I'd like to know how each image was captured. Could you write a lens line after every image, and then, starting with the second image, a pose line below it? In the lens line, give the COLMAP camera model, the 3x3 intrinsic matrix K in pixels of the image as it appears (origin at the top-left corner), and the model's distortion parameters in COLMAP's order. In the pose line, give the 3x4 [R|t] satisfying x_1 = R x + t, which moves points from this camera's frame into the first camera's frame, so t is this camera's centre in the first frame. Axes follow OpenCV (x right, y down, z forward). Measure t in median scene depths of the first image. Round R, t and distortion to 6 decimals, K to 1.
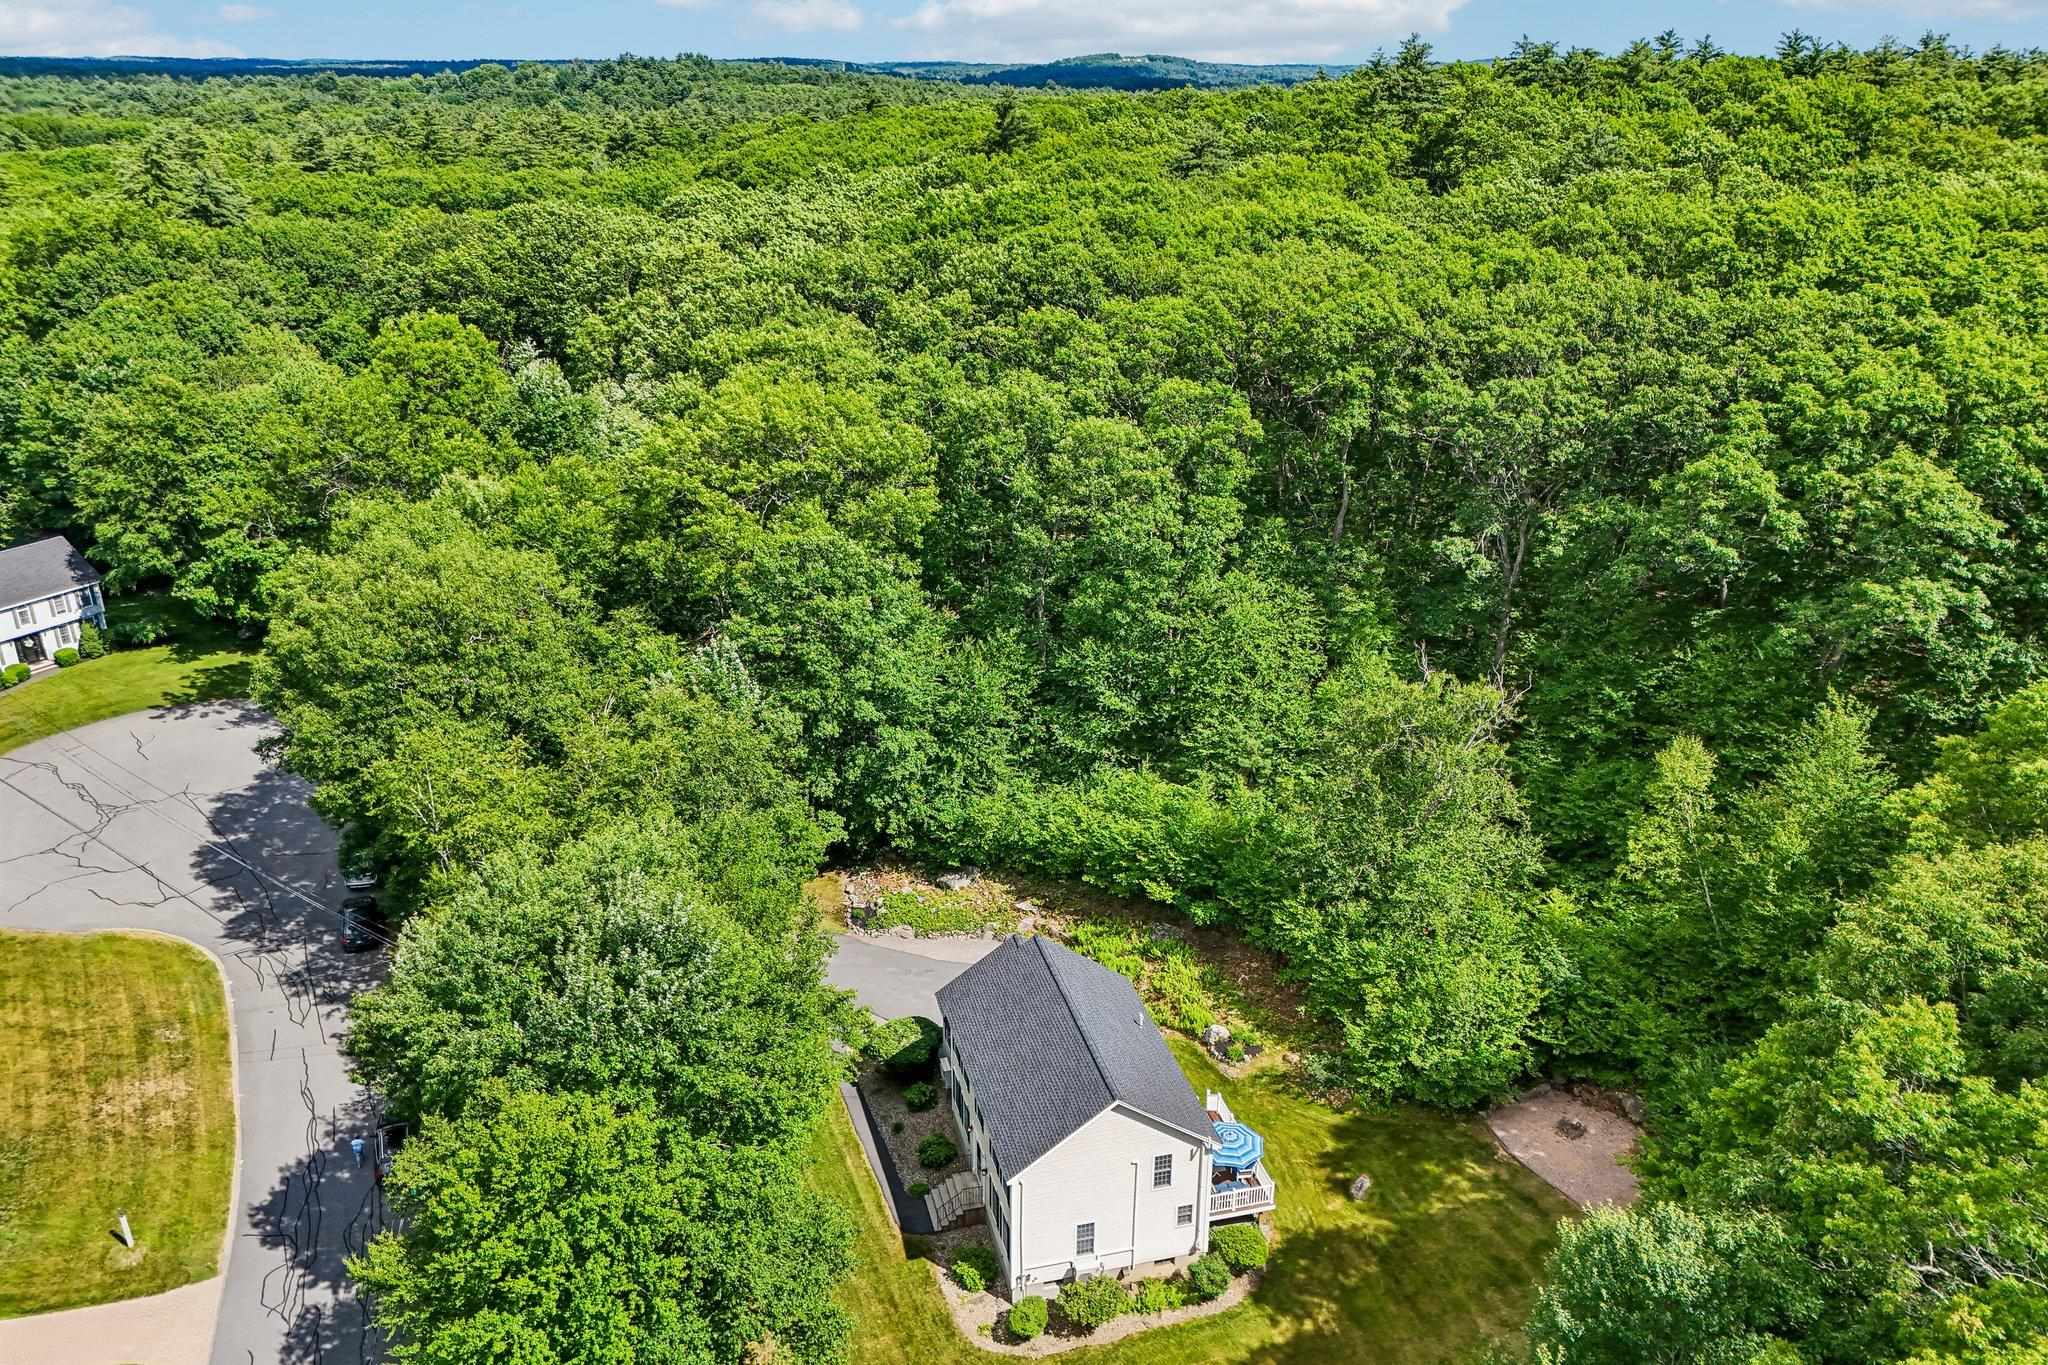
lens RADIAL K [[1493.0, 0, 1016.8], [0, 1493.0, 688.5], [0, 0, 1]] dist [0.096604, -0.133114]
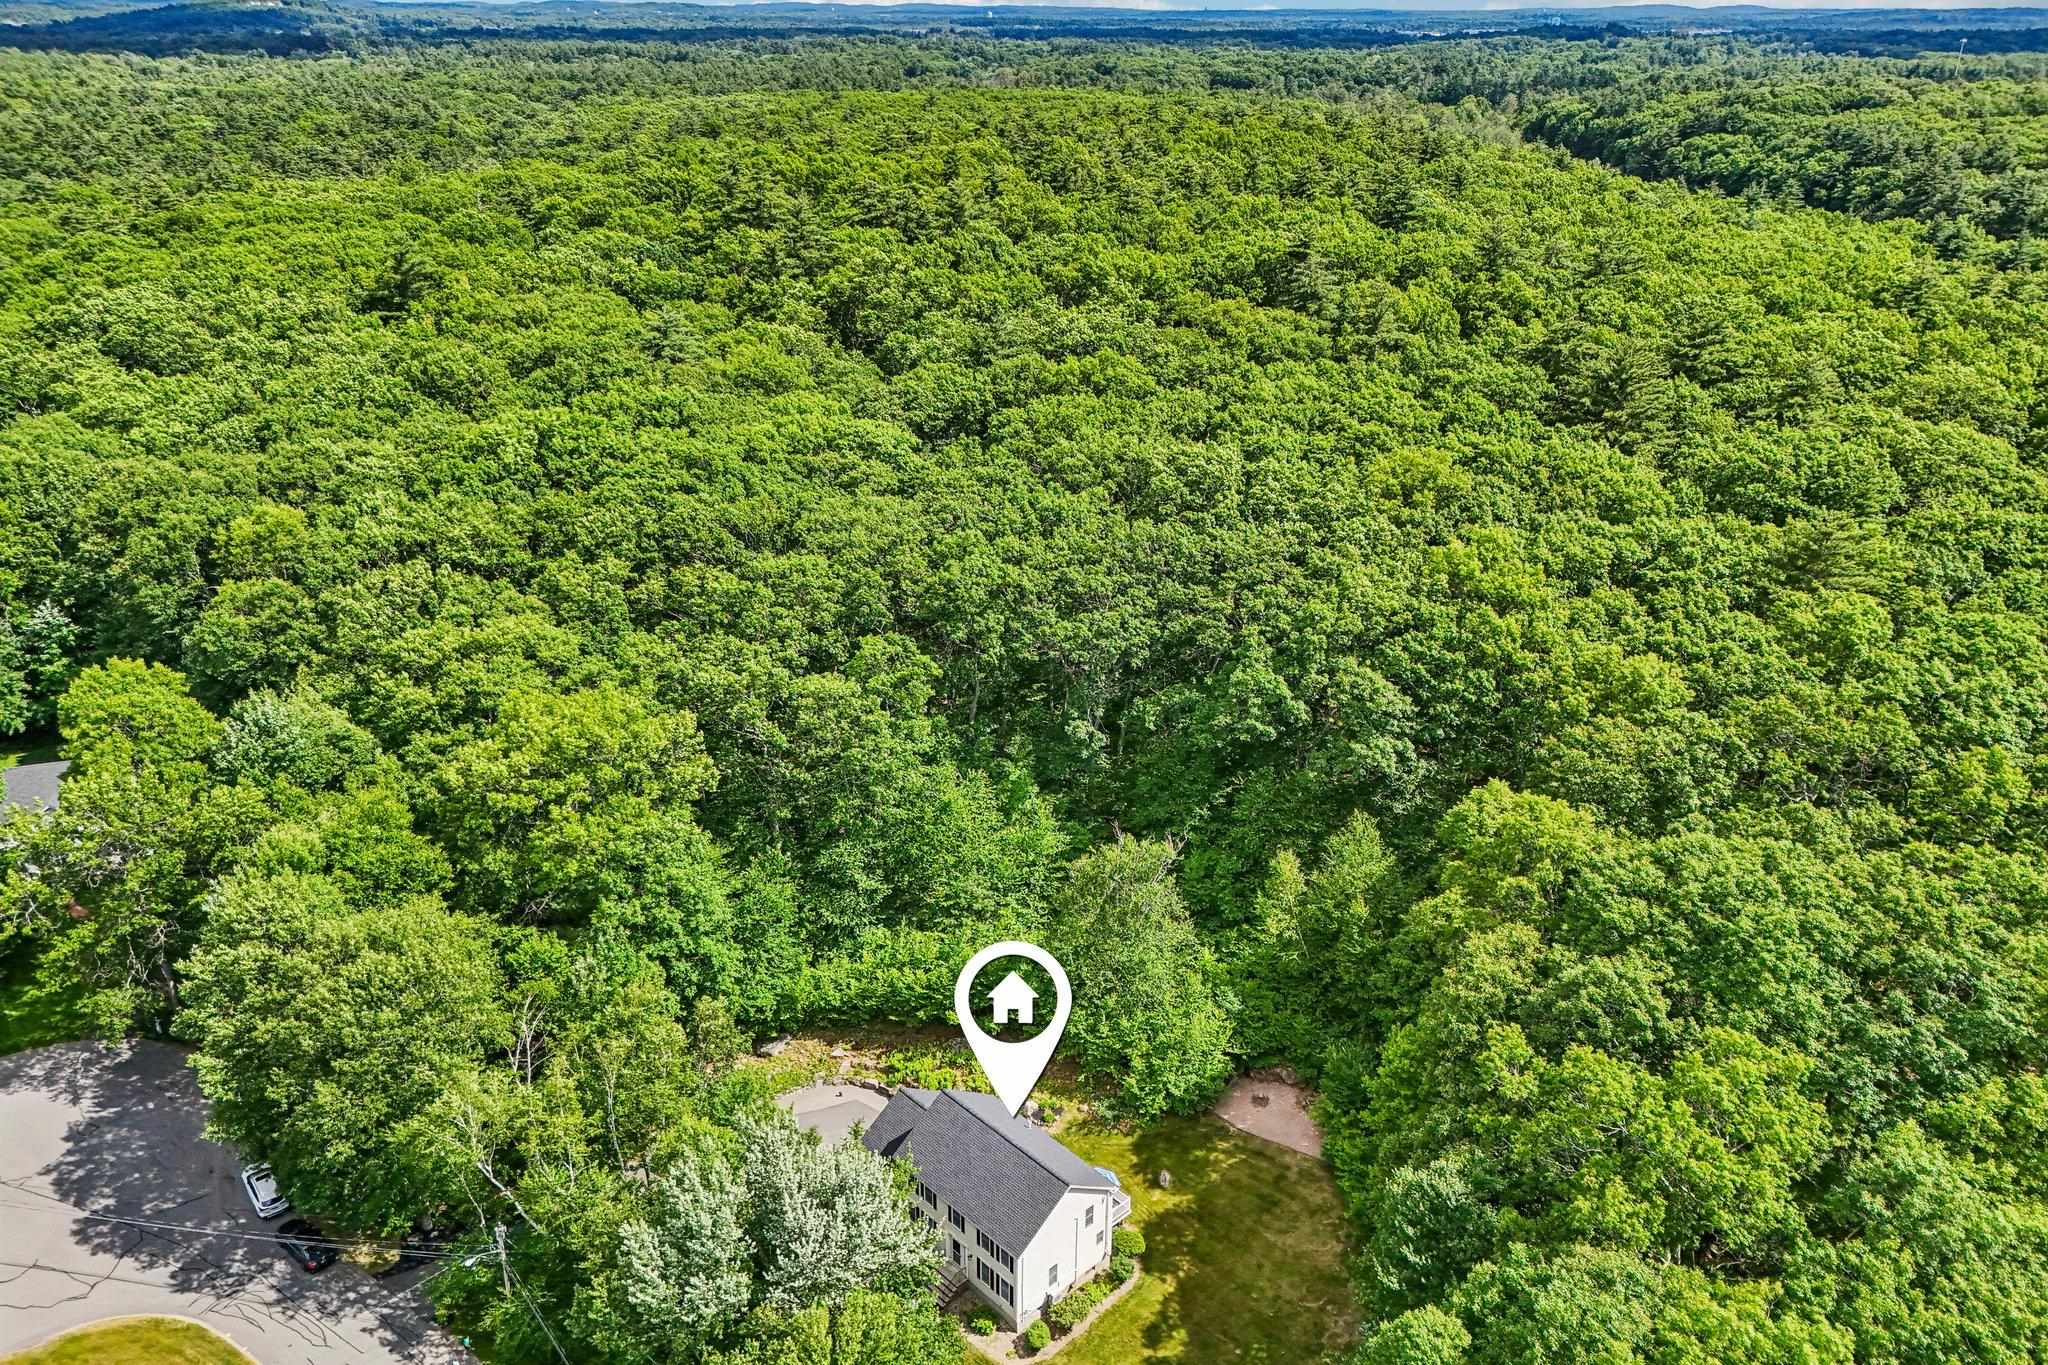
lens RADIAL K [[1493.0, 0, 1016.8], [0, 1493.0, 688.5], [0, 0, 1]] dist [0.096604, -0.133114]
pose [[0.881375, -0.194471, 0.430534, -0.460936], [0.182305, 0.980761, 0.069798, -0.295327], [-0.435825, 0.016970, 0.899872, -0.343214]]
